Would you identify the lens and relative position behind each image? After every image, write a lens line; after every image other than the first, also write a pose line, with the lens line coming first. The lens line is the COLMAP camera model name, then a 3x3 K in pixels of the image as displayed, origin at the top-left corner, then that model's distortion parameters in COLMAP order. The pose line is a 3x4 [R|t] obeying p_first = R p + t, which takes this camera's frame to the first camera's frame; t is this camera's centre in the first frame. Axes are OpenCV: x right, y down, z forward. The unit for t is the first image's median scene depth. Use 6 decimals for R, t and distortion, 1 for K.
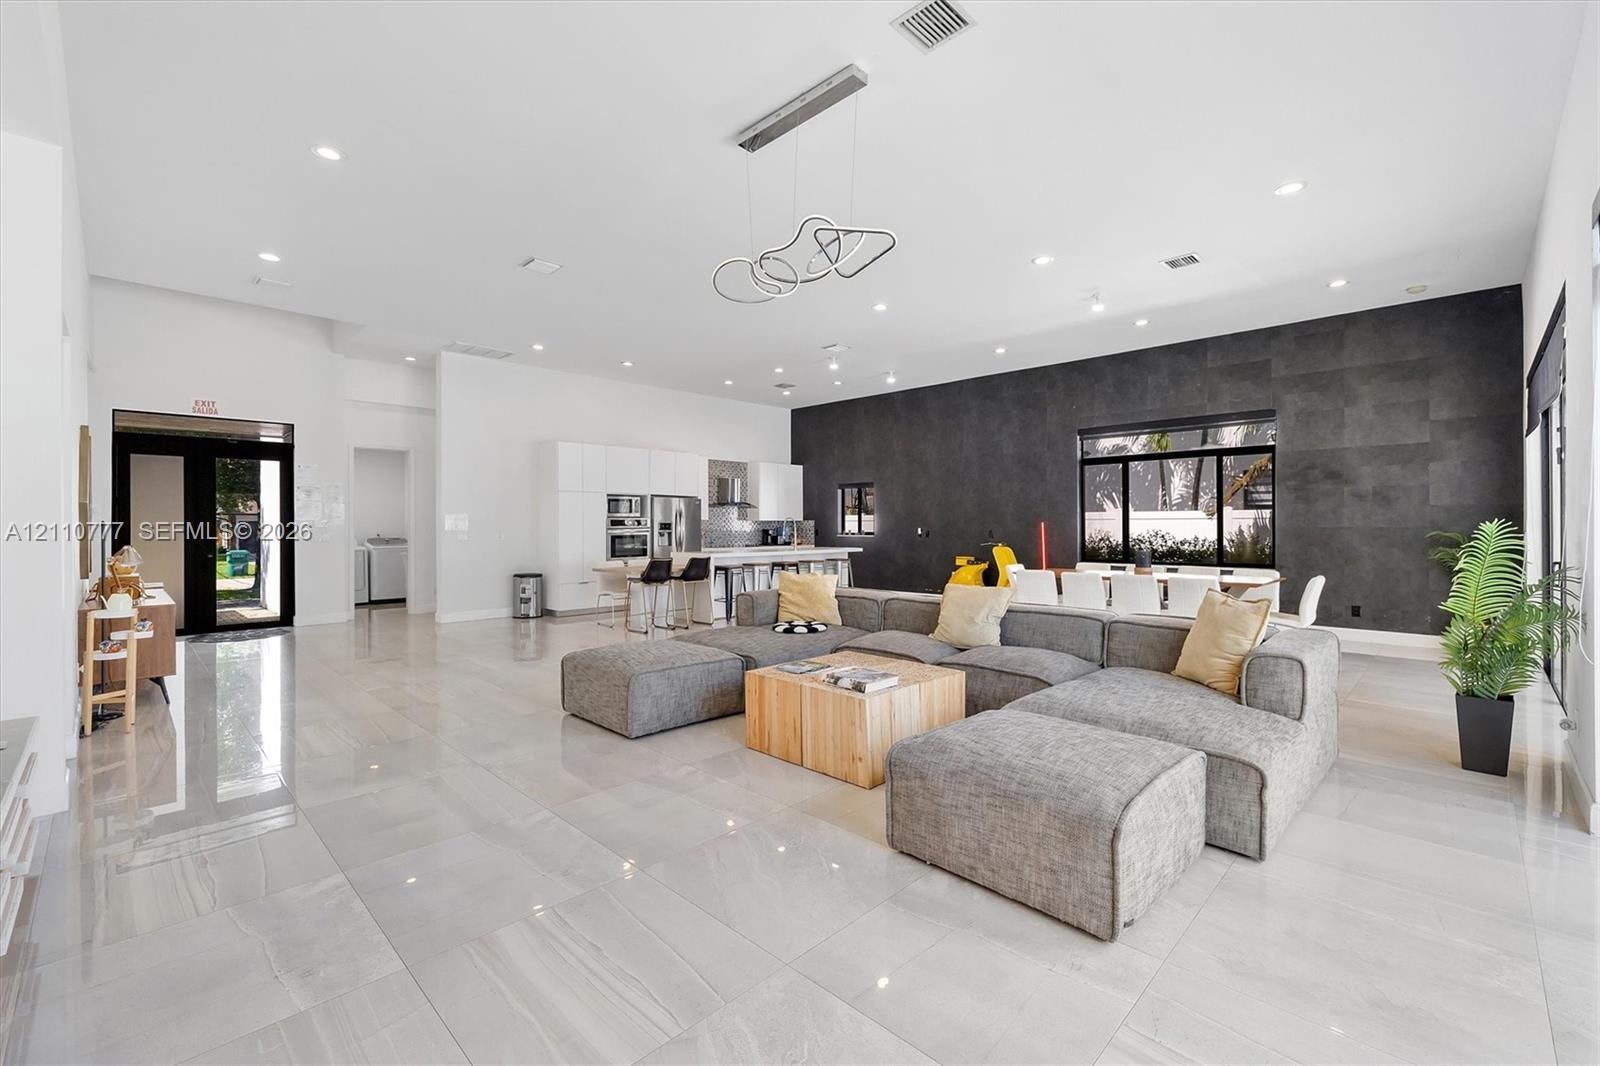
lens RADIAL K [[678.1, 0, 806.0], [0, 678.1, 531.5], [0, 0, 1]] dist [0.000298, 0.000275]
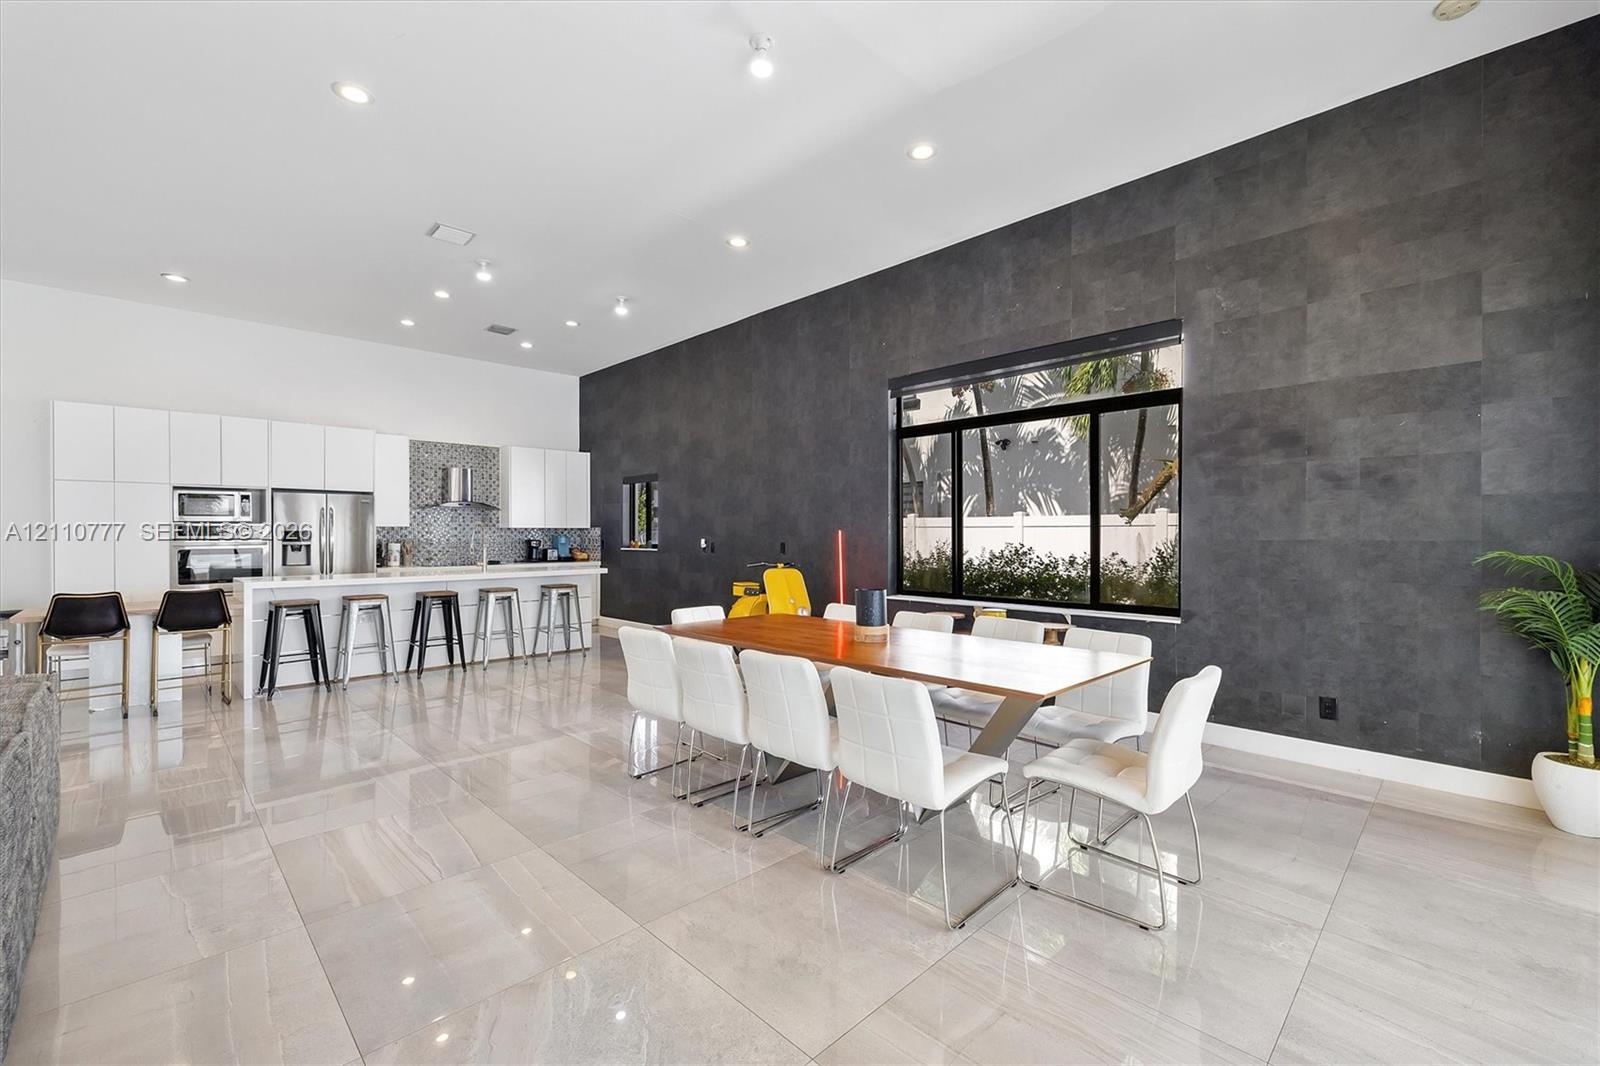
lens RADIAL K [[677.6, 0, 806.1], [0, 677.6, 541.6], [0, 0, 1]] dist [0.001052, 0.000295]
pose [[0.999904, 0.000745, -0.013842, 0.406468], [-0.000697, 0.999994, 0.003480, -0.006701], [0.013845, -0.003470, 0.999898, 0.464608]]
